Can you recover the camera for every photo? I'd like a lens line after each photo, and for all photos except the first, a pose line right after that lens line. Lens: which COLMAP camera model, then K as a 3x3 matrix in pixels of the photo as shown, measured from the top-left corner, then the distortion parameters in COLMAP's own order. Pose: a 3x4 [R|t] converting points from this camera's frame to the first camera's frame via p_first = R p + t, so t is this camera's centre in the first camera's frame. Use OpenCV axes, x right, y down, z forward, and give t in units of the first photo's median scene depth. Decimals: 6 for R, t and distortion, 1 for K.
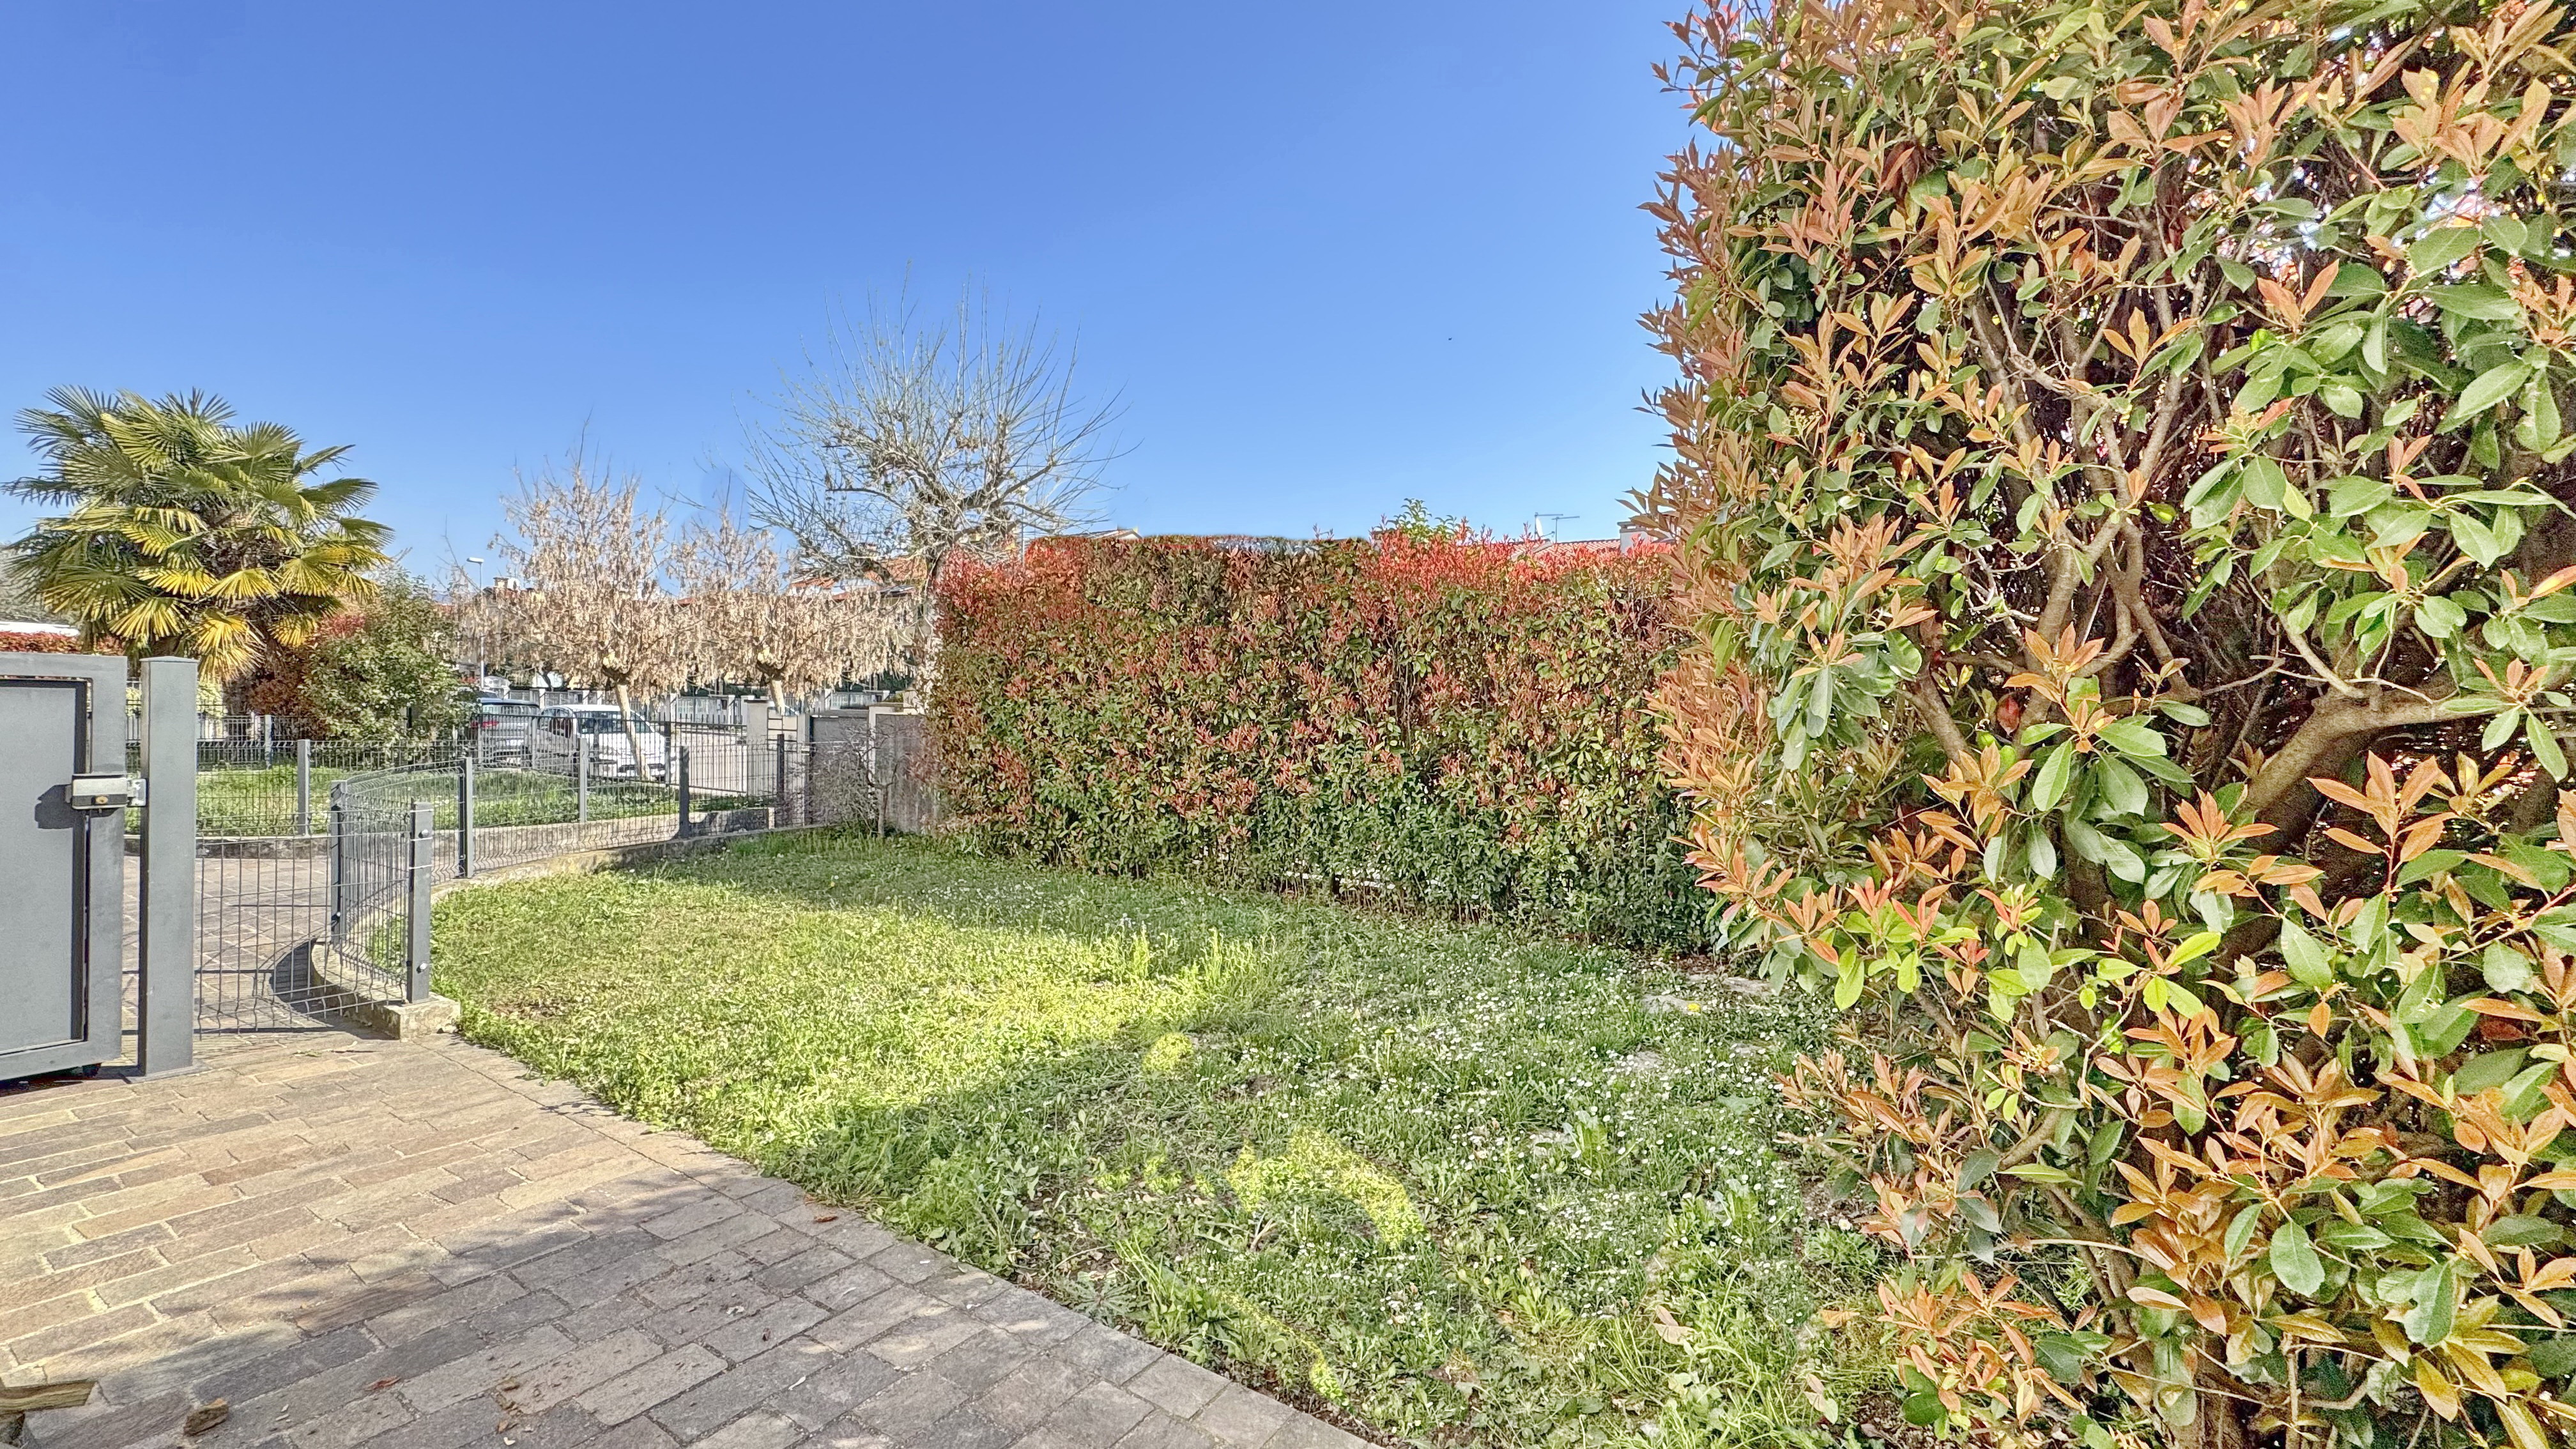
lens RADIAL K [[1023.0, 0, 1303.5], [0, 1023.0, 714.6], [0, 0, 1]] dist [-0.002317, -0.000925]
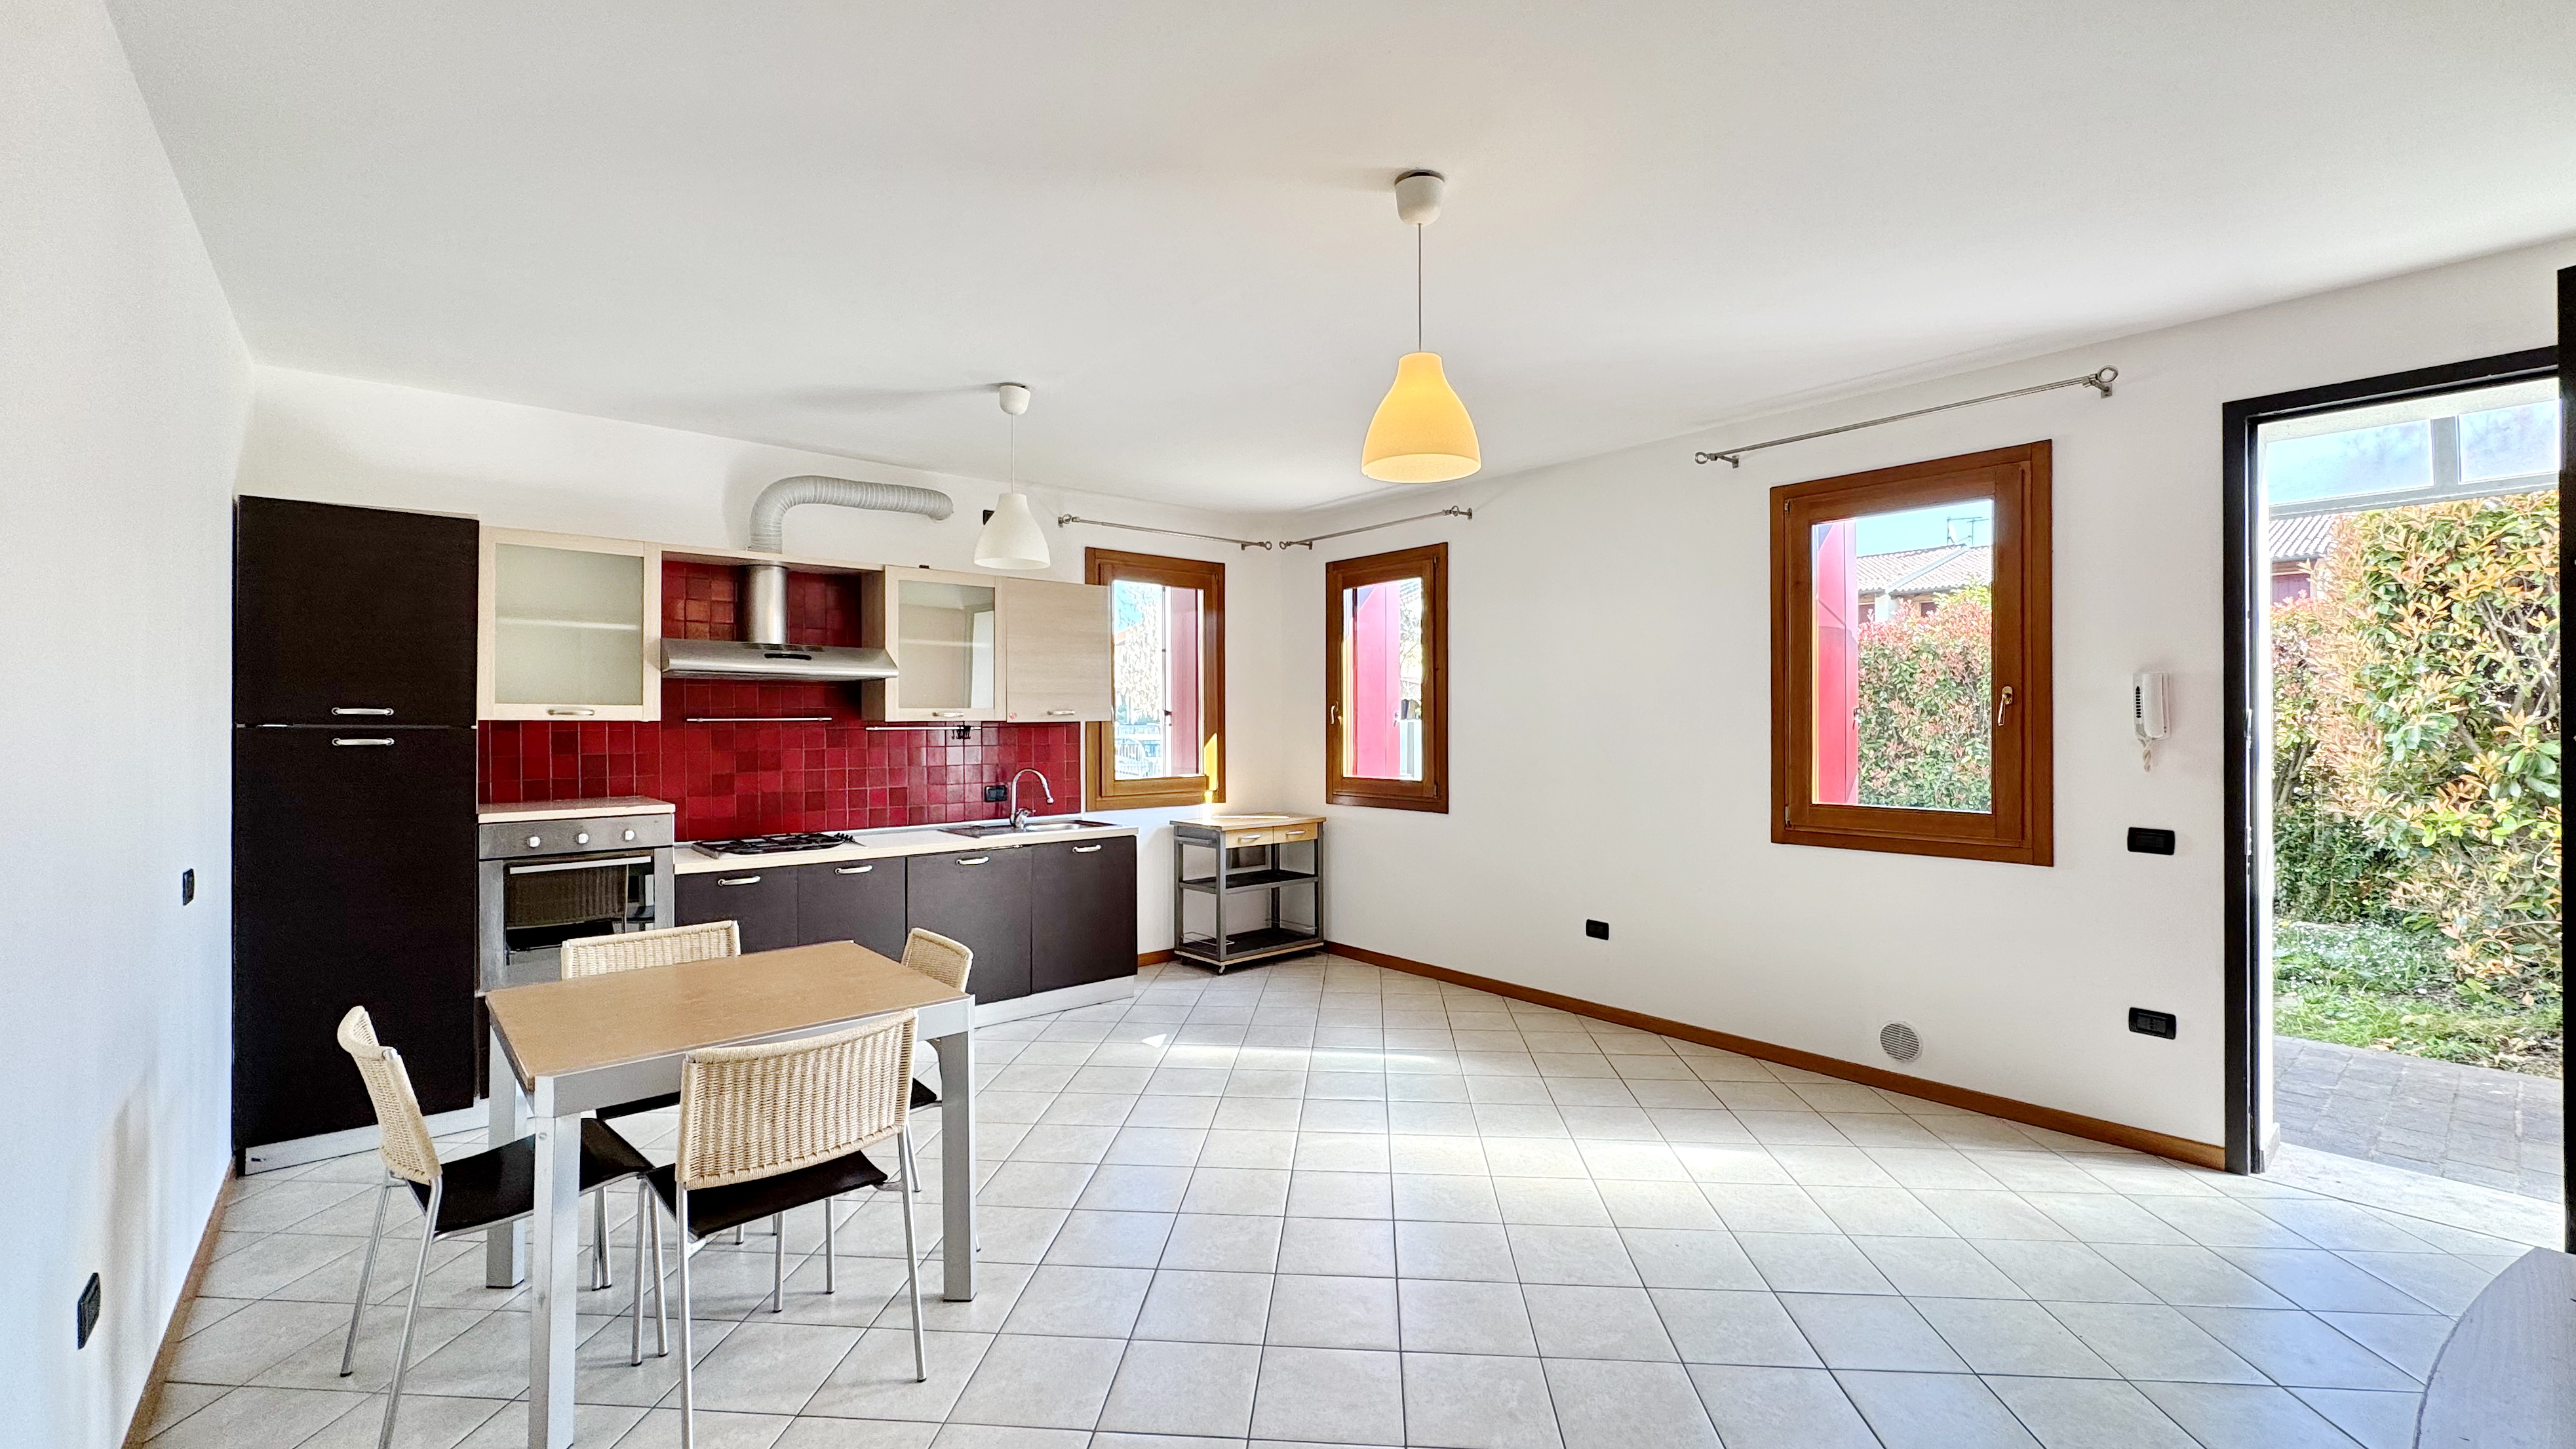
lens RADIAL K [[1023.1, 0, 1303.5], [0, 1023.1, 714.6], [0, 0, 1]] dist [-0.002317, -0.000925]
pose [[0.947414, -0.017179, -0.319550, -1.582364], [0.010818, 0.999707, -0.021672, -0.046367], [0.319828, 0.017075, 0.947322, -2.797970]]
